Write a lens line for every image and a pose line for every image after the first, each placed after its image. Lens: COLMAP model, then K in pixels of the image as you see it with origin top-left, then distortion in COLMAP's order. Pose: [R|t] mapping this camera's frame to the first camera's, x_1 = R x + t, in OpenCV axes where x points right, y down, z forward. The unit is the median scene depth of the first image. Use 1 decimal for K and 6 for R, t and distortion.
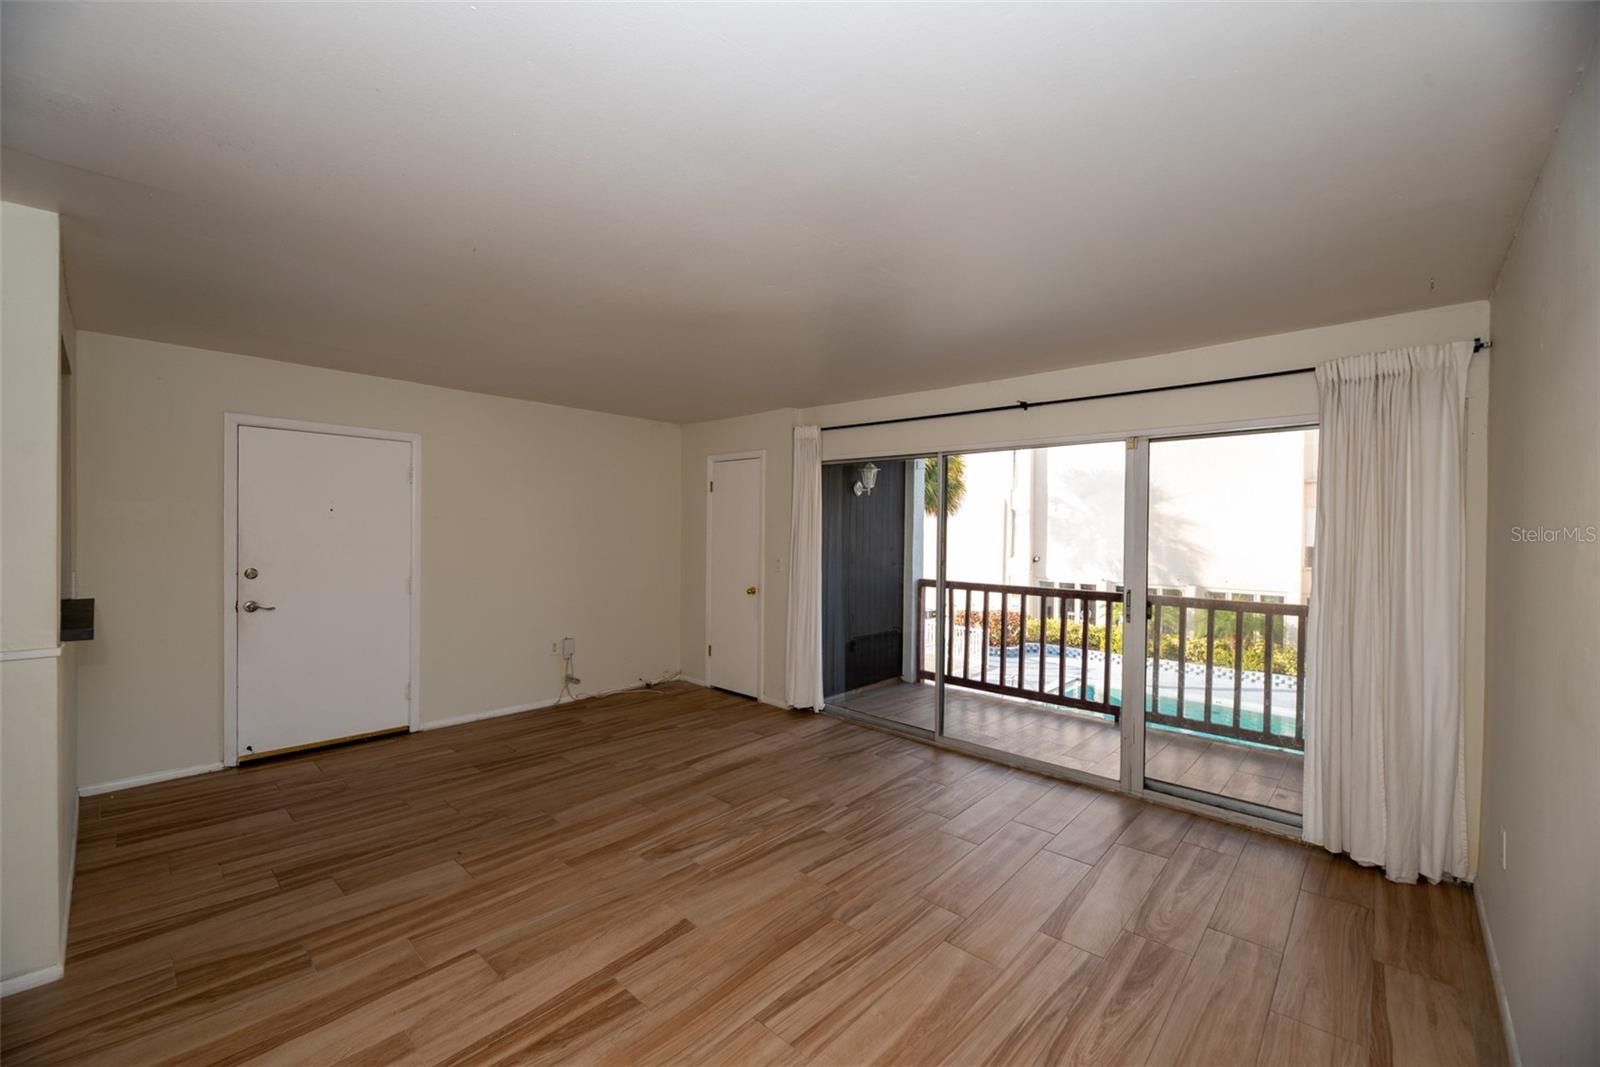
lens RADIAL K [[630.1, 0, 800.0], [0, 630.1, 533.5], [0, 0, 1]] dist [-0.006496, -0.000279]
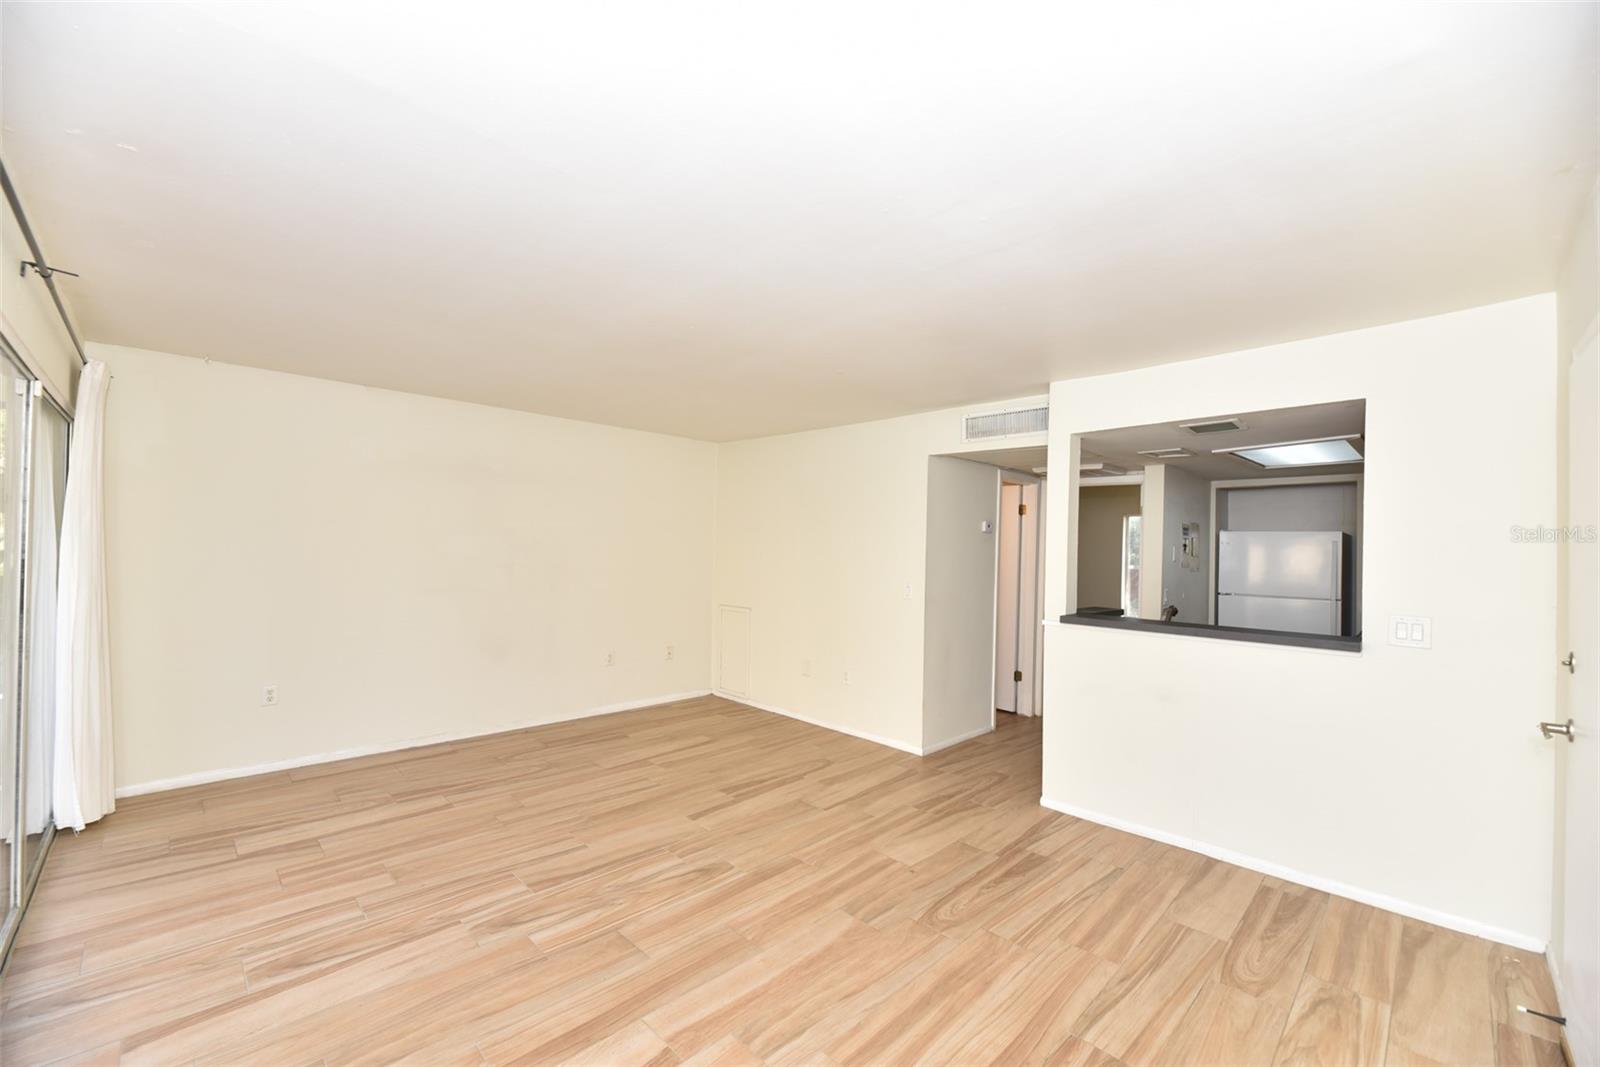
lens RADIAL K [[650.7, 0, 800.0], [0, 650.7, 533.5], [0, 0, 1]] dist [-0.000481, -0.000164]
pose [[-0.998103, -0.033761, 0.051484, -0.415111], [-0.034457, 0.999326, -0.012697, -0.012793], [-0.051020, -0.014447, -0.998593, 2.145110]]
